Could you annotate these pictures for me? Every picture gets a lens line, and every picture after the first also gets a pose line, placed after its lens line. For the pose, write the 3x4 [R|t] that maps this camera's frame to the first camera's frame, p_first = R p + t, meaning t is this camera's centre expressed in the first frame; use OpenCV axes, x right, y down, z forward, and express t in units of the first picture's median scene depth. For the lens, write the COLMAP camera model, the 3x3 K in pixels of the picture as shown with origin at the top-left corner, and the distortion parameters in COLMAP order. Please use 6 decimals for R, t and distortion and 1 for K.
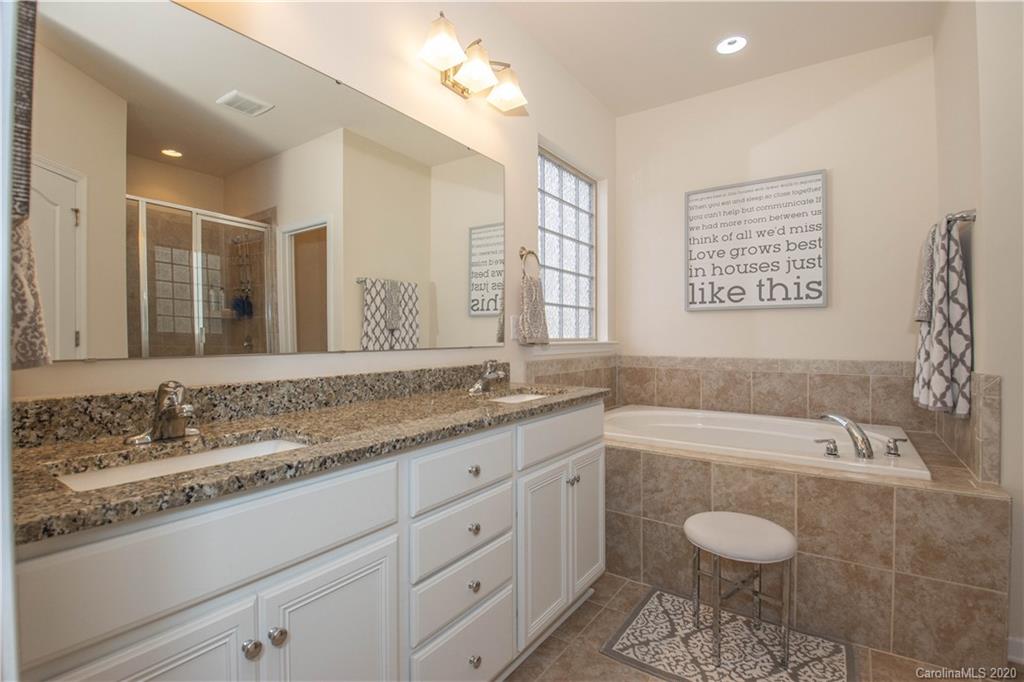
lens RADIAL K [[514.3, 0, 501.1], [0, 514.3, 357.5], [0, 0, 1]] dist [0.033951, -0.055266]
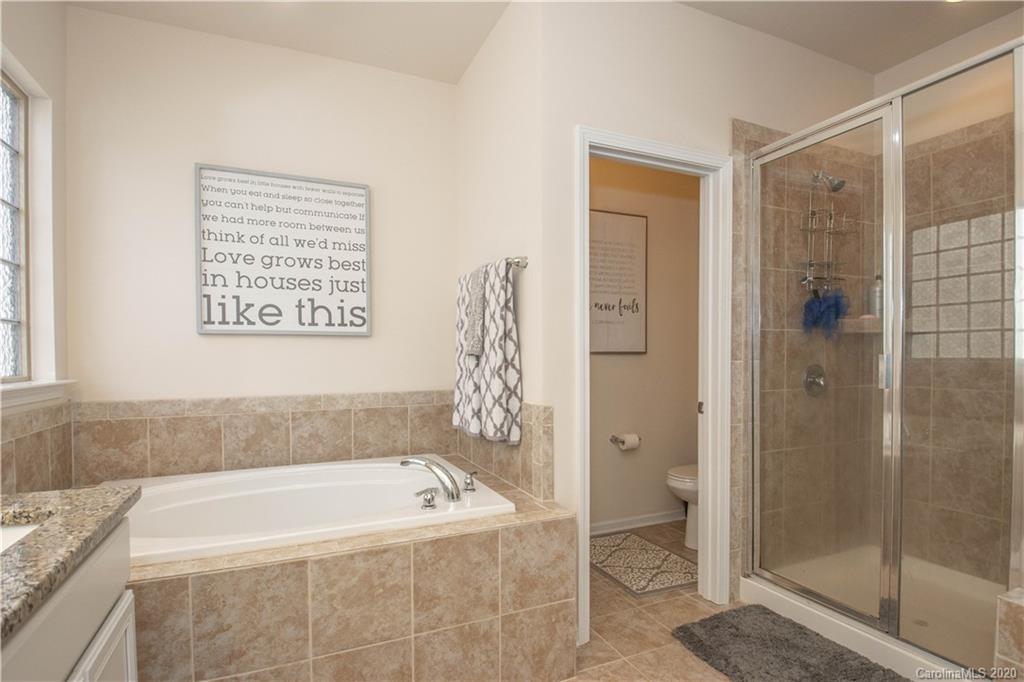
lens RADIAL K [[514.3, 0, 501.1], [0, 514.3, 357.5], [0, 0, 1]] dist [0.033951, -0.055266]
pose [[0.490158, -0.013147, 0.871535, -0.057895], [0.031334, 0.999506, -0.002545, -0.049366], [-0.871070, 0.028556, 0.490327, 0.347024]]
